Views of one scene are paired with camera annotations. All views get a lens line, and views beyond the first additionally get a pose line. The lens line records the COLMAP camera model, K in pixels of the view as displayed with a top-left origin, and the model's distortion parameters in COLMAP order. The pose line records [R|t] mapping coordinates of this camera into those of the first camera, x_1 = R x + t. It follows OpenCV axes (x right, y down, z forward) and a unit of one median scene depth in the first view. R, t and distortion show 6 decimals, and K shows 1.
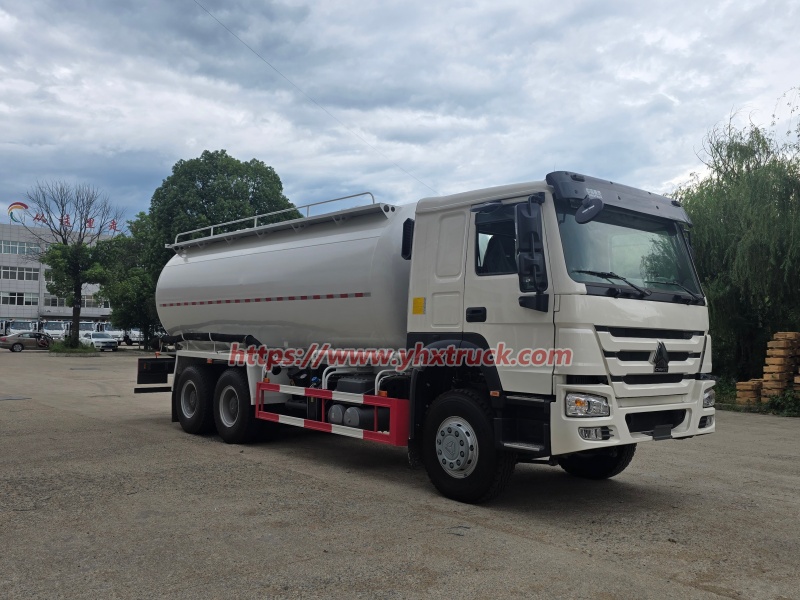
lens RADIAL K [[707.4, 0, 415.7], [0, 707.4, 312.1], [0, 0, 1]] dist [0.104874, -0.117521]
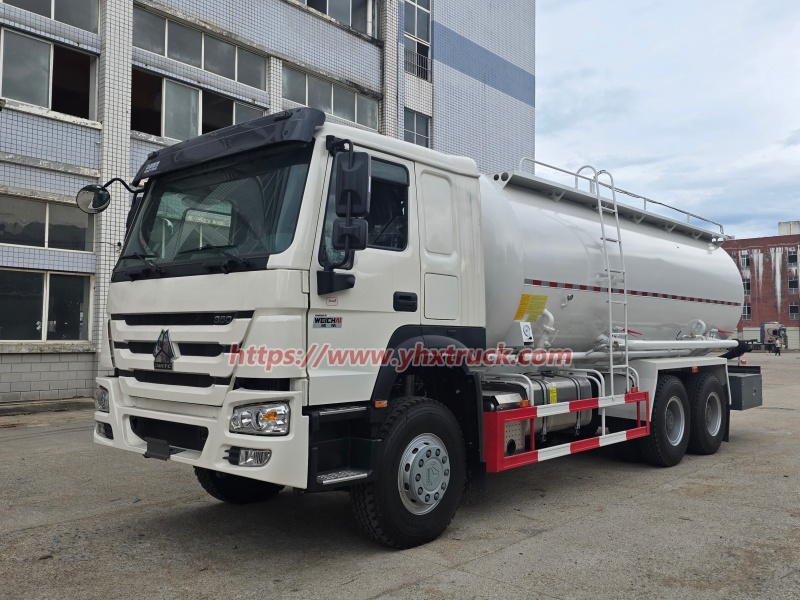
lens RADIAL K [[707.4, 0, 422.7], [0, 707.4, 298.1], [0, 0, 1]] dist [0.104874, -0.117521]
pose [[0.120932, -0.072996, -0.989973, 1.110825], [0.031361, 0.997076, -0.069689, 0.068372], [0.992165, -0.022619, 0.122868, 1.153815]]
